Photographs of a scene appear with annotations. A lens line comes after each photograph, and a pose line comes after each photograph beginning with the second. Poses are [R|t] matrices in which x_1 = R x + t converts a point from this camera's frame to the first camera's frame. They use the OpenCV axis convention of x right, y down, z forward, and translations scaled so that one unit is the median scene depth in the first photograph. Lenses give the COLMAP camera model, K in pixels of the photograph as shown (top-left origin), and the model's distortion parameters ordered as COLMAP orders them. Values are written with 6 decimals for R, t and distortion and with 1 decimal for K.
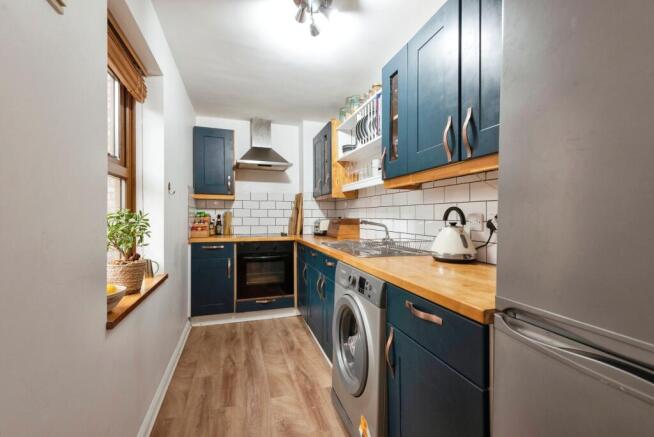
lens RADIAL K [[293.3, 0, 328.1], [0, 293.3, 220.5], [0, 0, 1]] dist [-0.000526, -0.014438]
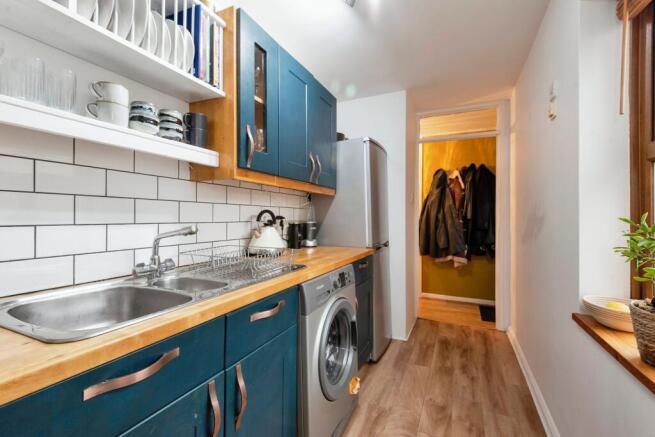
lens RADIAL K [[281.6, 0, 327.5], [0, 281.6, 218.5], [0, 0, 1]] dist [0.000471, -0.010859]
pose [[-0.725204, -0.003663, 0.688525, -0.455150], [0.007685, 0.999880, 0.013414, -0.020288], [-0.688492, 0.015019, -0.725089, 1.411631]]
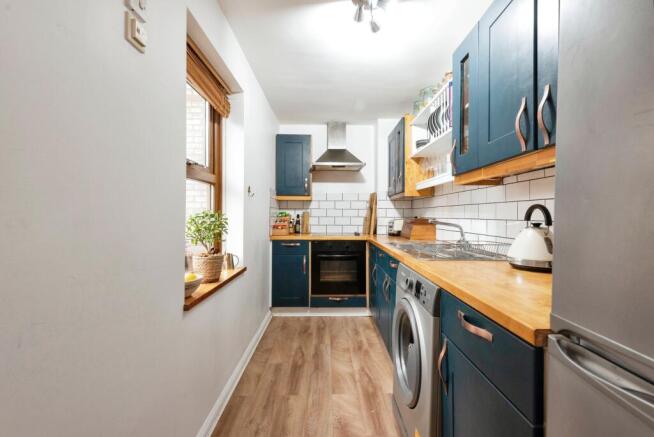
lens RADIAL K [[293.6, 0, 327.0], [0, 293.6, 218.5], [0, 0, 1]] dist [0.002470, -0.014067]
pose [[0.952430, 0.001474, -0.304753, 0.094399], [-0.003160, 0.999982, -0.005040, 0.000063], [0.304740, 0.005764, 0.952418, 0.015381]]
